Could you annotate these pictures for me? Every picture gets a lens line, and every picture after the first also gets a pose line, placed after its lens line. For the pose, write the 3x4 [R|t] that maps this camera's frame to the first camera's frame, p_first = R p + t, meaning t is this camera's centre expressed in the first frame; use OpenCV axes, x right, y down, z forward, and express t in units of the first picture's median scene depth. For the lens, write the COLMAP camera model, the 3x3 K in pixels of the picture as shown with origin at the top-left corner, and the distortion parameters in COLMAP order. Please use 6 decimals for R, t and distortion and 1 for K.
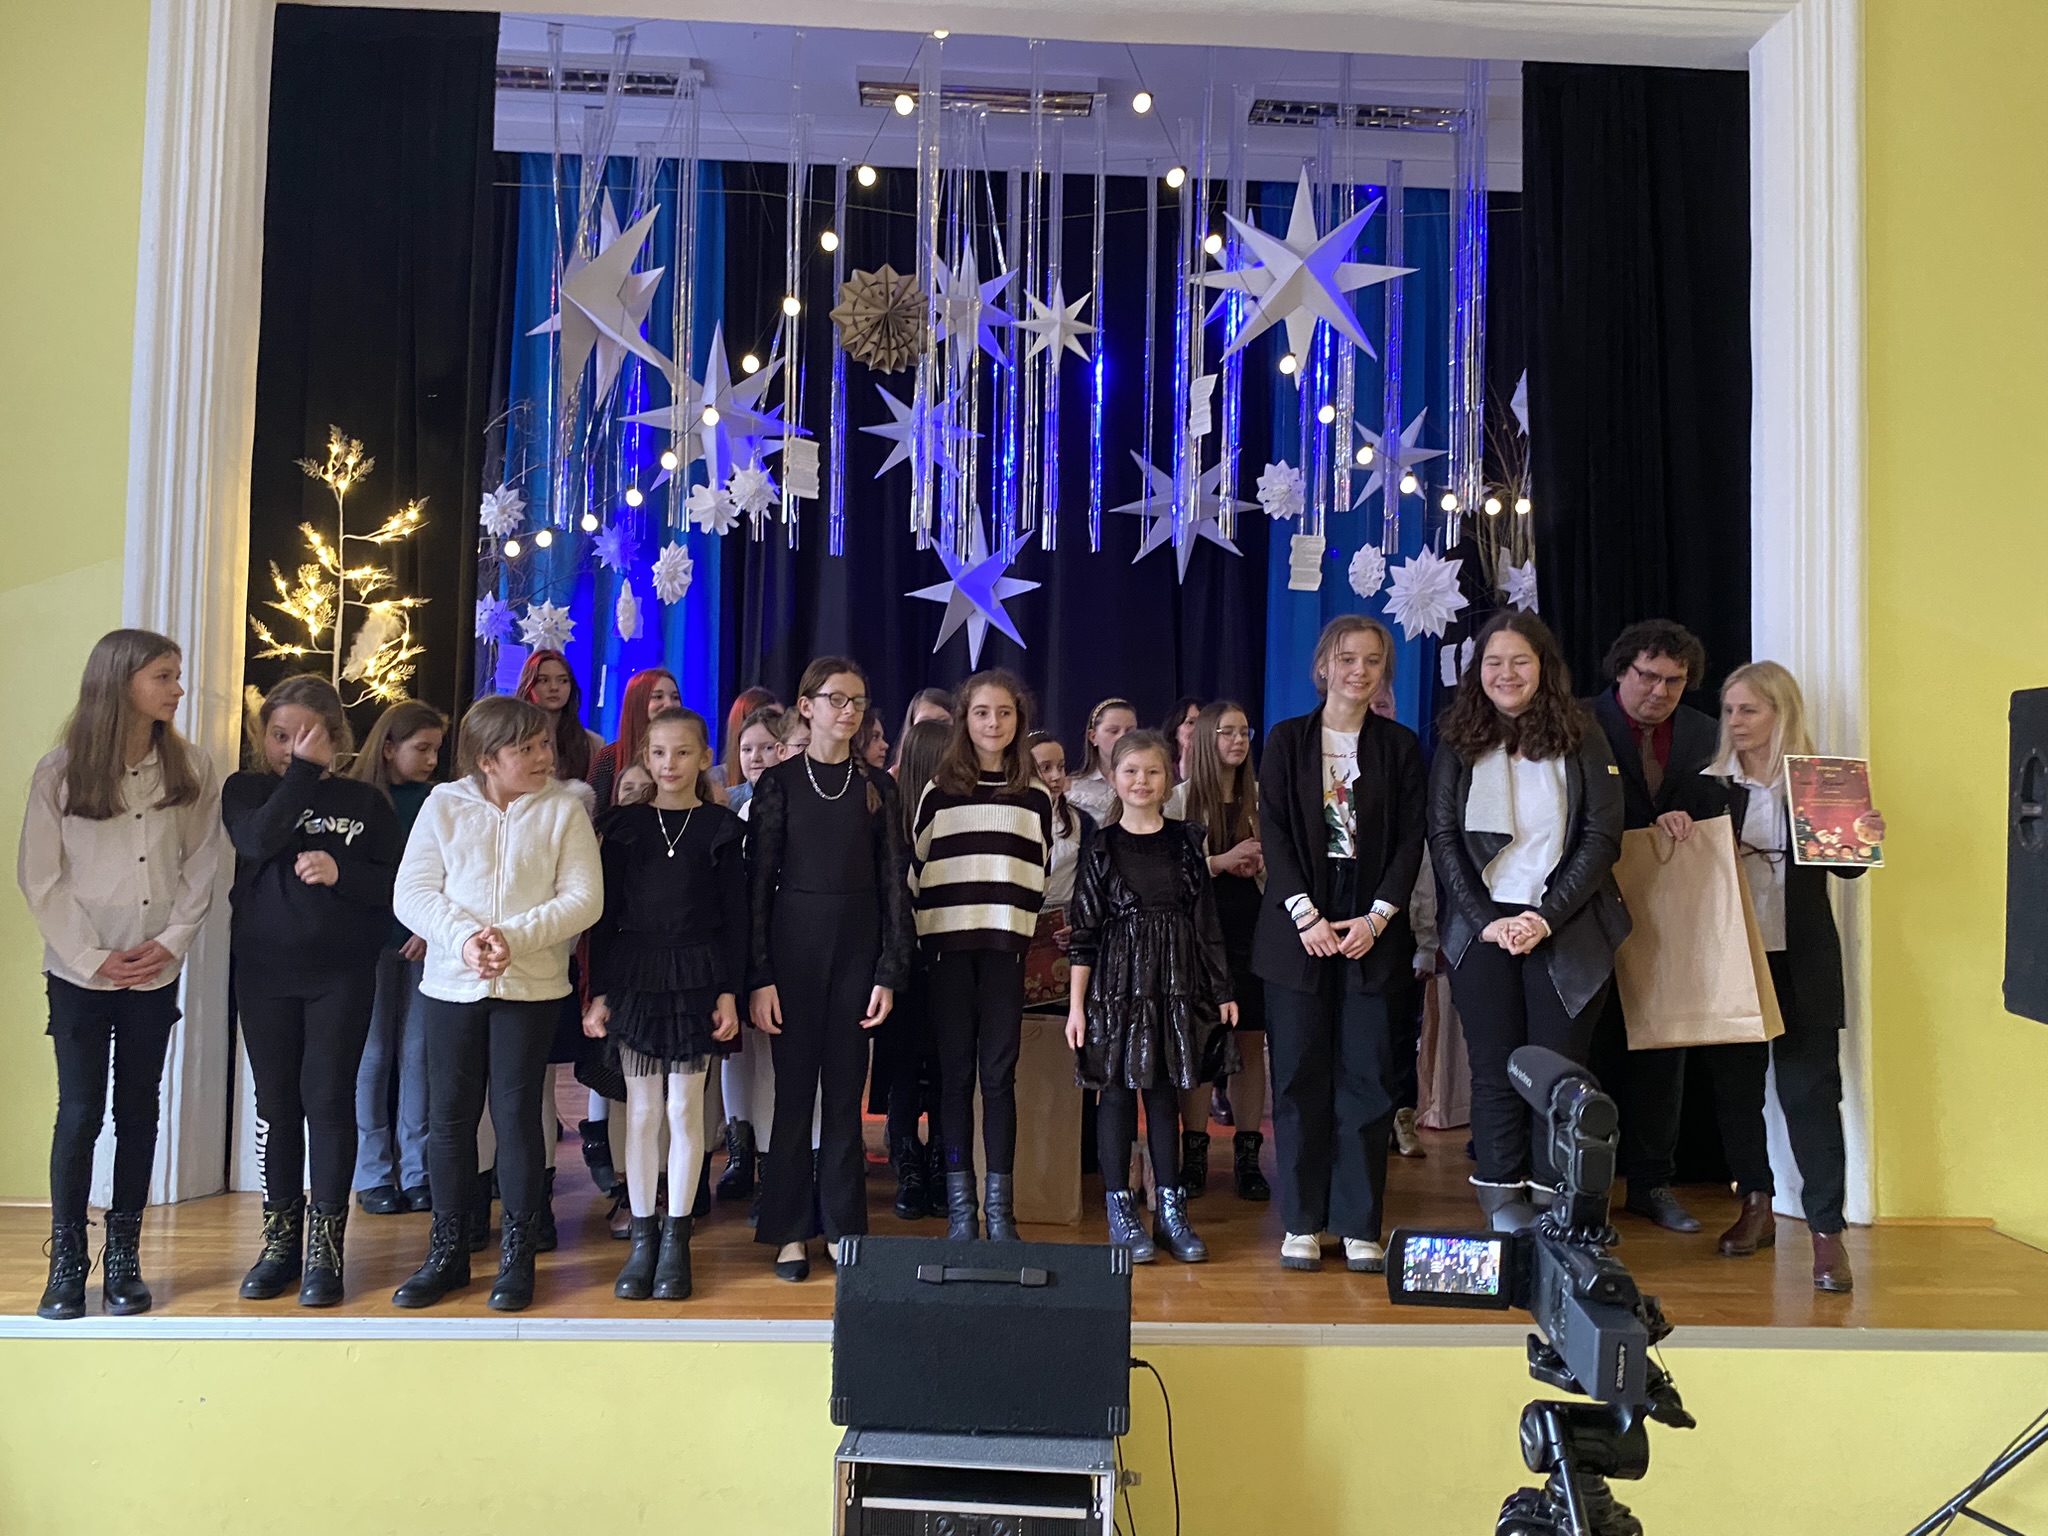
lens RADIAL K [[1593.4, 0, 1002.1], [0, 1593.4, 756.9], [0, 0, 1]] dist [0.002803, -0.004634]
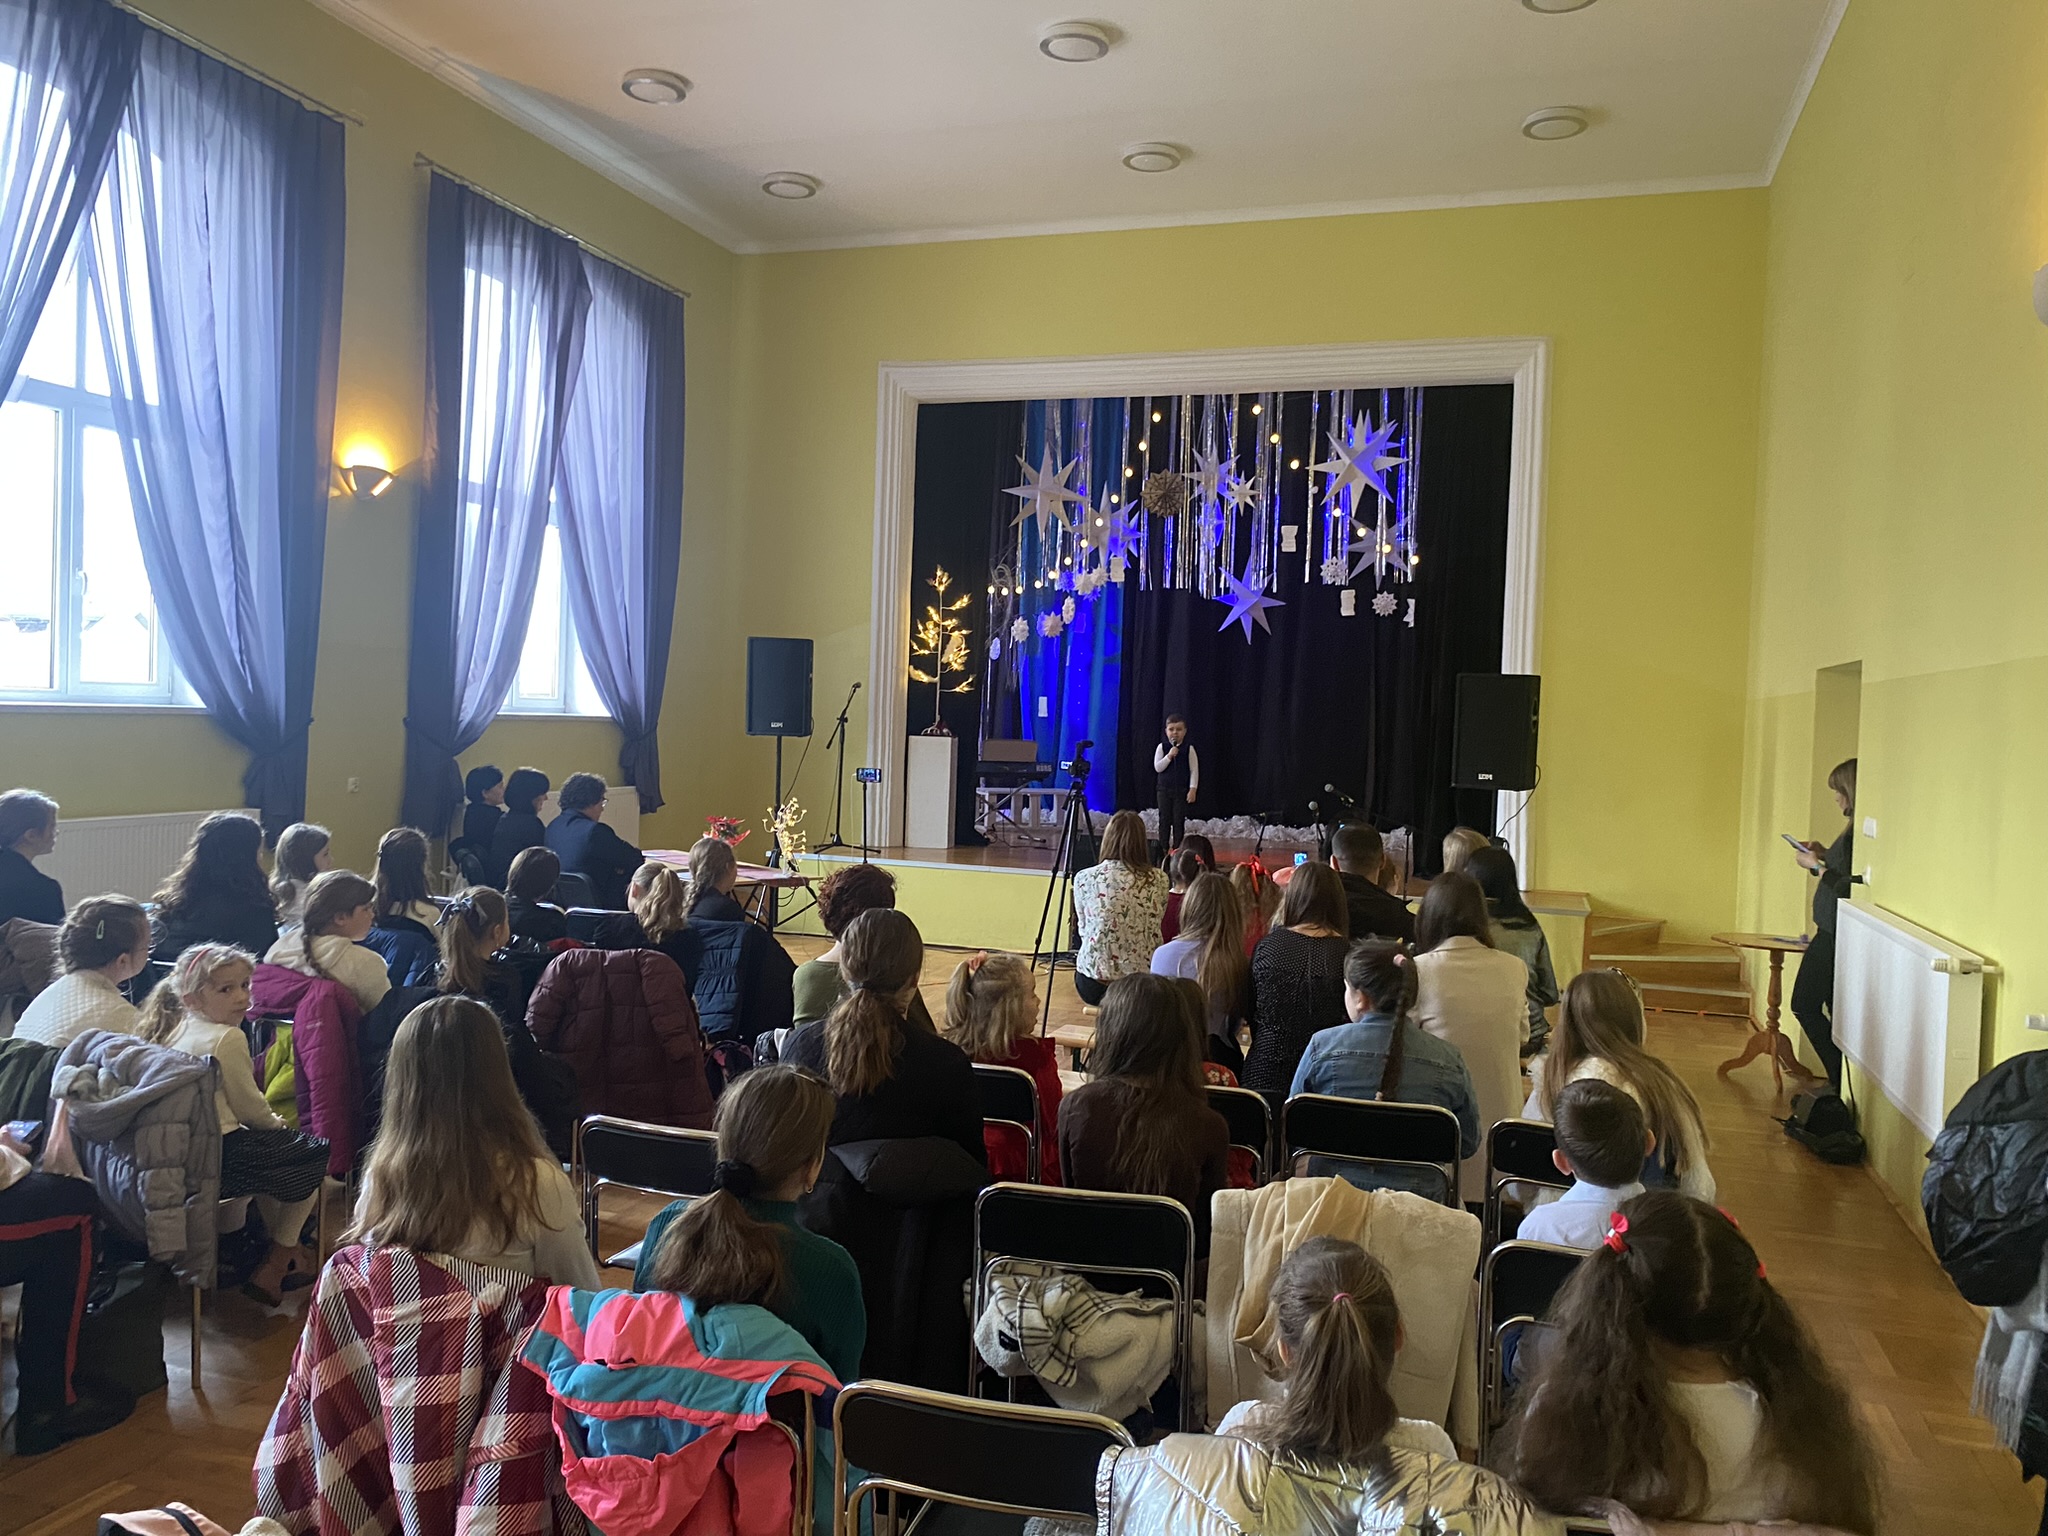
lens RADIAL K [[1682.3, 0, 1024.3], [0, 1682.3, 801.1], [0, 0, 1]] dist [0.103703, -0.085865]
pose [[0.940085, 0.023609, -0.340122, 0.630033], [-0.000255, 0.997648, 0.068545, -0.009096], [0.340940, -0.064352, 0.937880, -1.491785]]
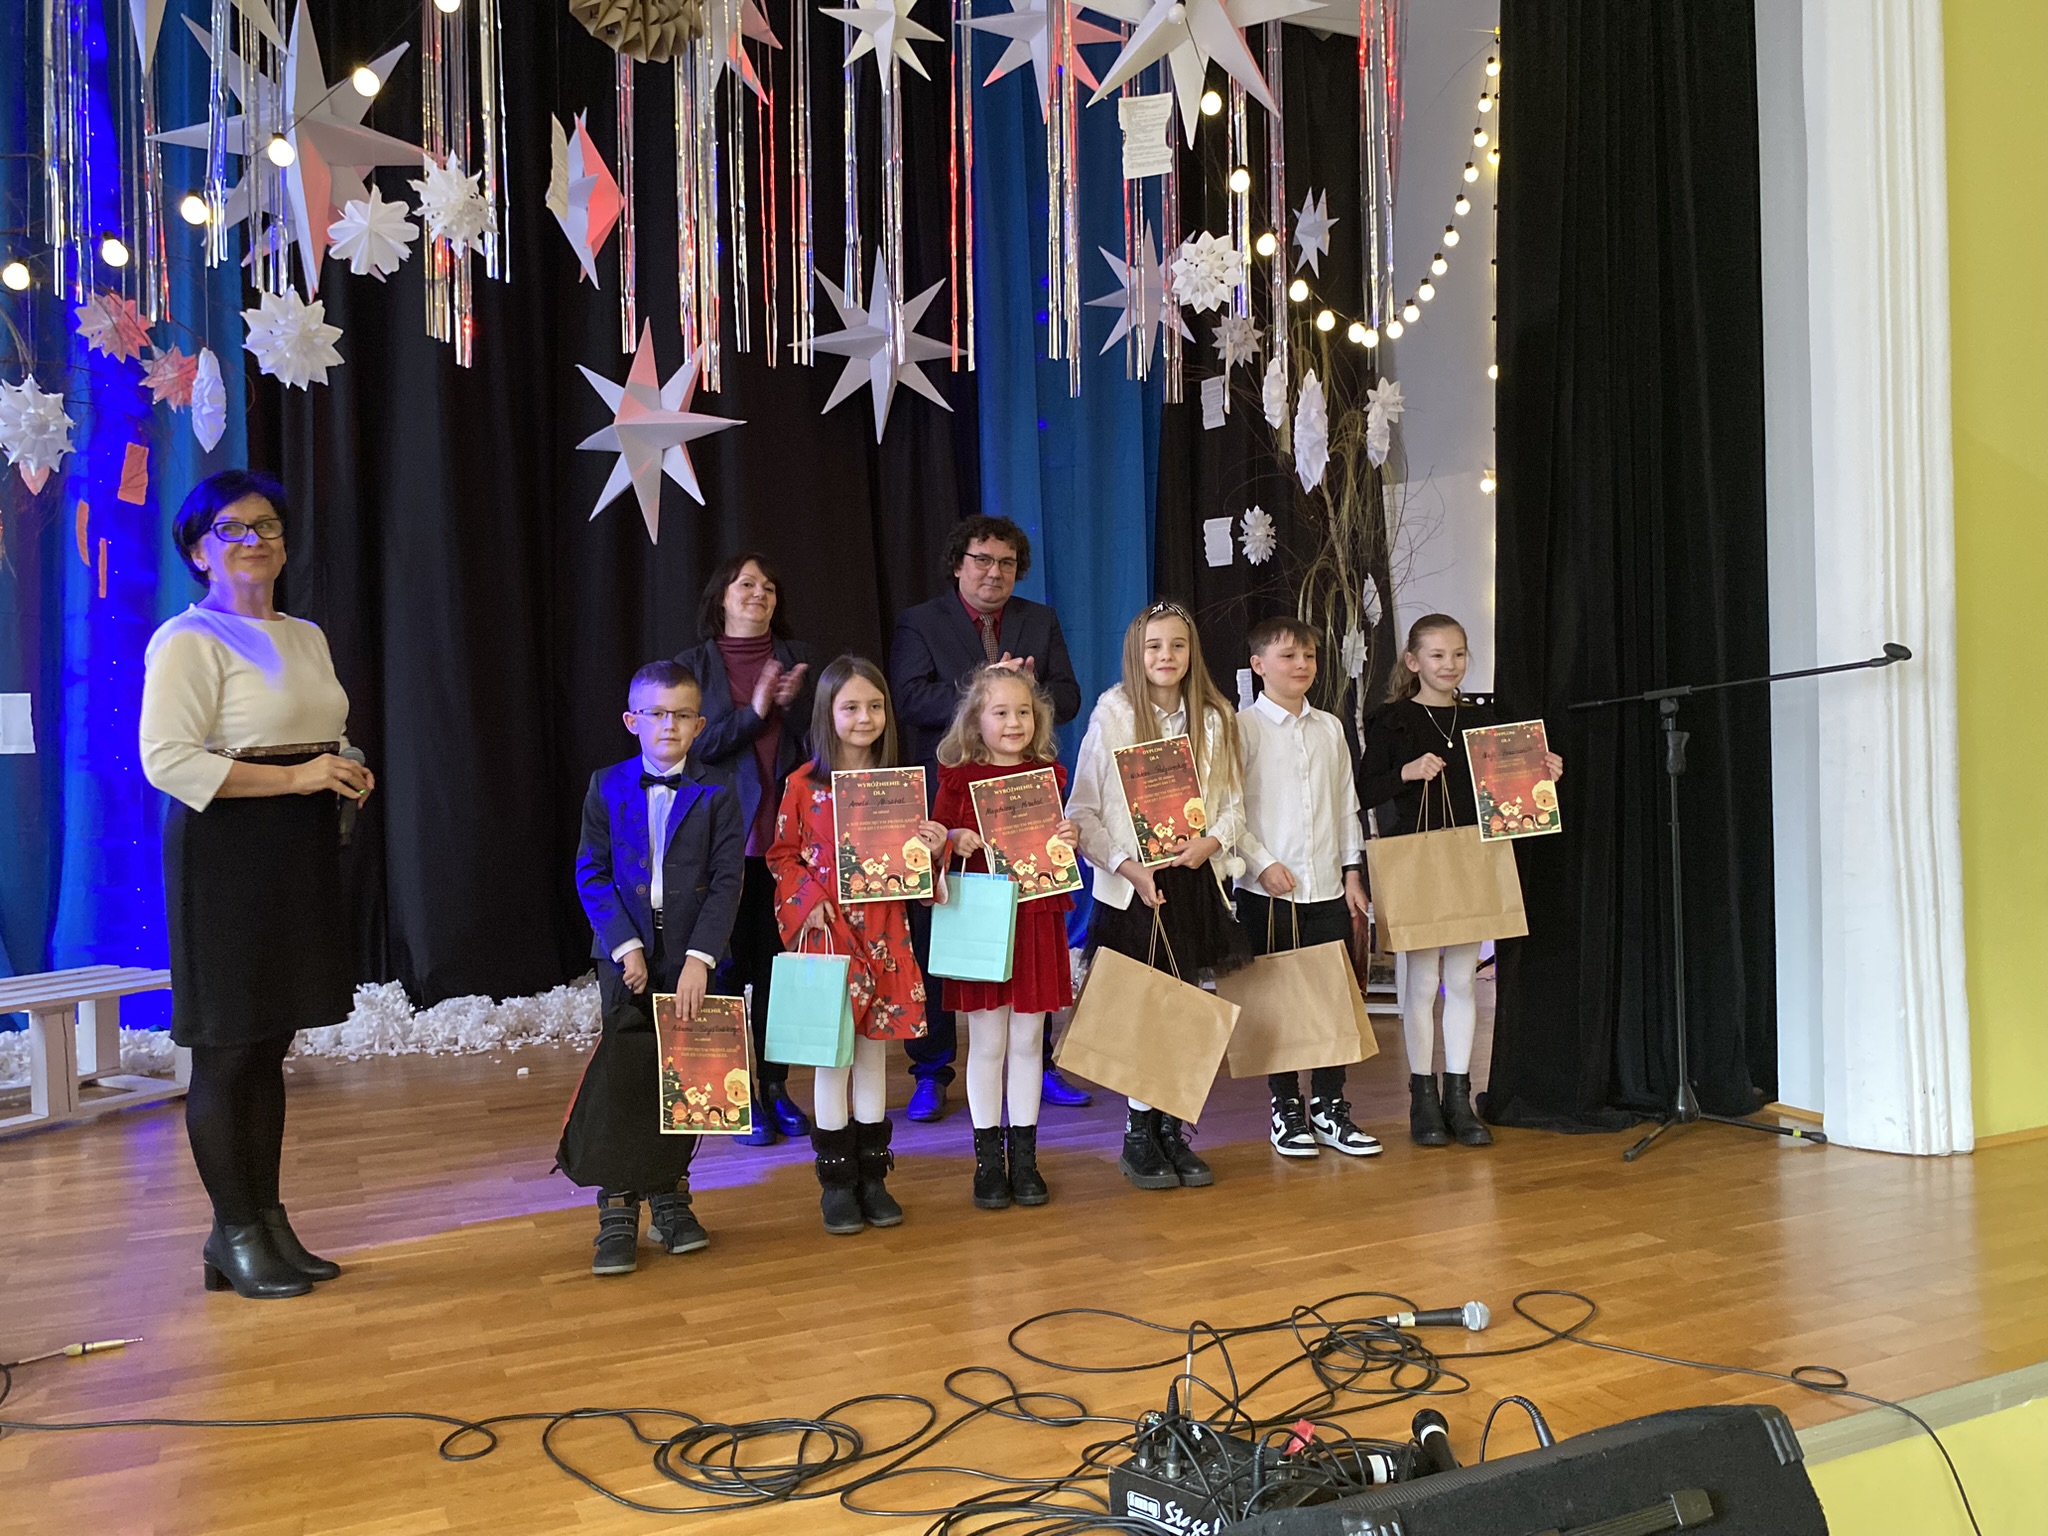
lens RADIAL K [[1593.8, 0, 1010.9], [0, 1593.8, 764.3], [0, 0, 1]] dist [0.002405, -0.004353]
pose [[0.925913, -0.041805, 0.375416, -0.214933], [0.025288, 0.998488, 0.048817, 0.026897], [-0.376889, -0.035707, 0.925570, 0.352697]]
